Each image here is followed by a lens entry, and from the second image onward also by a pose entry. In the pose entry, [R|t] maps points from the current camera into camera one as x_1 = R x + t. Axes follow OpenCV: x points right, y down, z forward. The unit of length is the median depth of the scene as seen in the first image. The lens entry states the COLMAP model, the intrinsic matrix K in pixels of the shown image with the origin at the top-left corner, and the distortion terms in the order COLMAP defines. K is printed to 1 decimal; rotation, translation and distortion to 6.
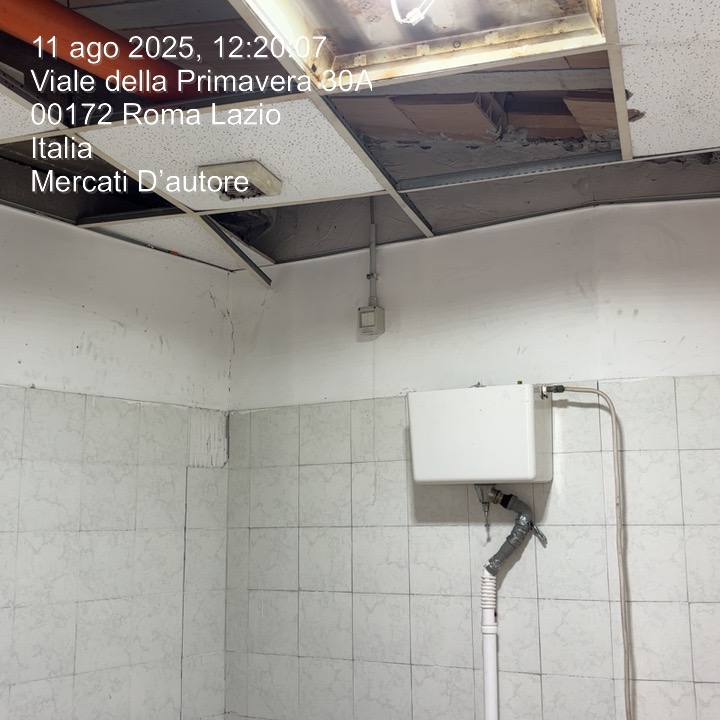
lens RADIAL K [[921.0, 0, 363.3], [0, 921.0, 367.7], [0, 0, 1]] dist [0.171106, -0.540399]
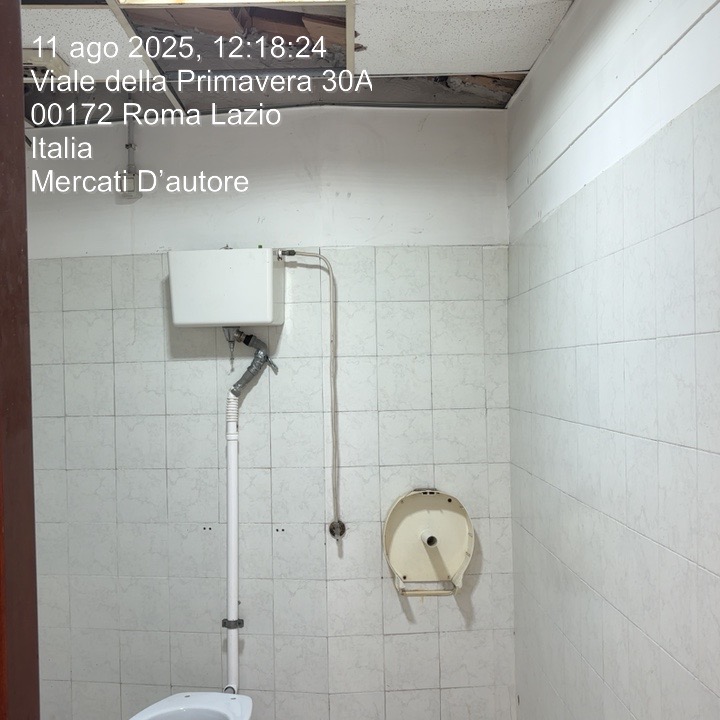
lens RADIAL K [[921.0, 0, 363.3], [0, 921.0, 367.7], [0, 0, 1]] dist [0.171106, -0.540399]
pose [[0.944492, -0.009473, 0.328399, -0.113980], [-0.041834, 0.987979, 0.148817, -0.014389], [-0.325861, -0.154295, 0.932742, -0.245393]]
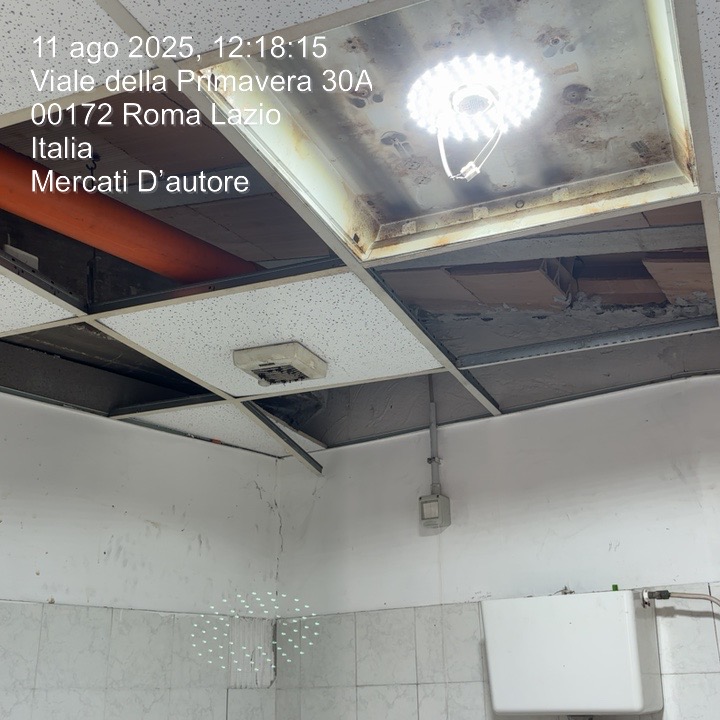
lens RADIAL K [[921.0, 0, 363.3], [0, 921.0, 367.7], [0, 0, 1]] dist [0.171106, -0.540399]
pose [[0.997109, -0.034397, -0.067750, 0.006087], [0.021534, 0.983031, -0.182169, -0.030339], [0.072867, 0.180183, 0.980930, 0.119651]]
